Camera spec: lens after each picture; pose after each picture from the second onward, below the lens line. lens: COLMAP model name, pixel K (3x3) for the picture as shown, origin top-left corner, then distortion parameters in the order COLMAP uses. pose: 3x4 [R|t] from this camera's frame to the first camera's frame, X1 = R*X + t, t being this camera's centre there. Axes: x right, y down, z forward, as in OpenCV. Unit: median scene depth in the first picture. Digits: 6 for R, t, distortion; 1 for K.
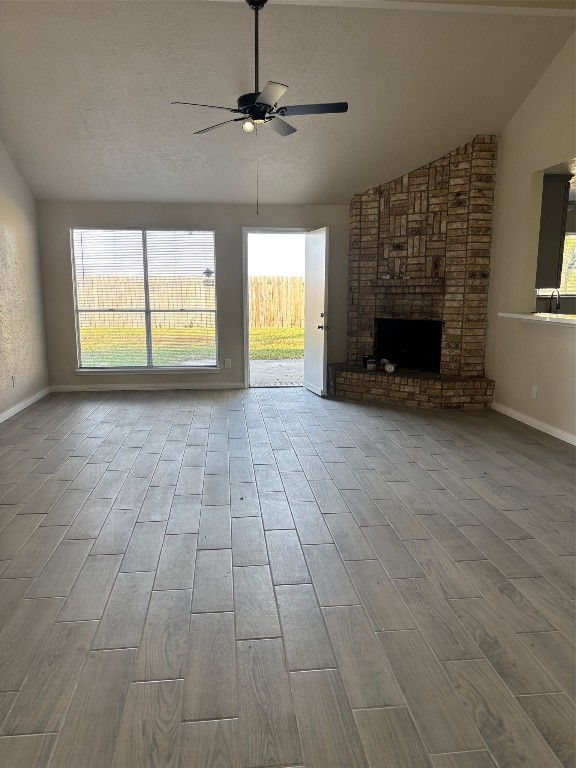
lens RADIAL K [[582.0, 0, 286.0], [0, 582.0, 380.9], [0, 0, 1]] dist [0.059176, -0.080368]
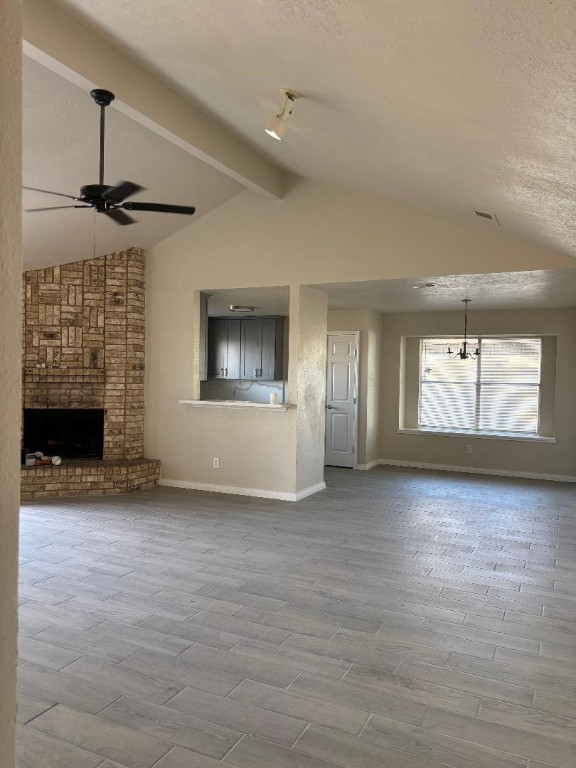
lens RADIAL K [[577.3, 0, 288.0], [0, 577.3, 384.0], [0, 0, 1]] dist [0.004184, 0.001698]
pose [[0.533986, -0.005584, 0.845475, -0.433600], [0.116971, 0.990850, -0.067332, -0.039802], [-0.837363, 0.134851, 0.529753, 0.174855]]
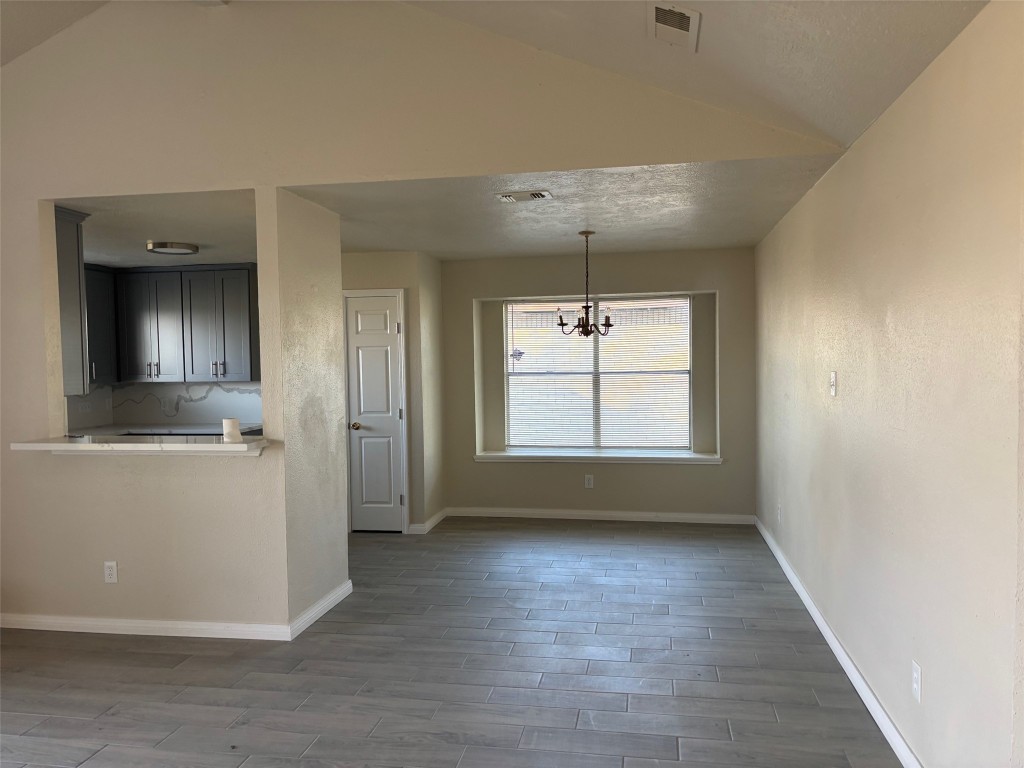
lens RADIAL K [[775.9, 0, 514.5], [0, 775.9, 399.6], [0, 0, 1]] dist [0.059176, -0.080368]
pose [[0.288283, -0.058963, 0.955728, -0.158811], [0.168878, 0.985588, 0.009865, -0.075156], [-0.942535, 0.158558, 0.294086, 0.311139]]
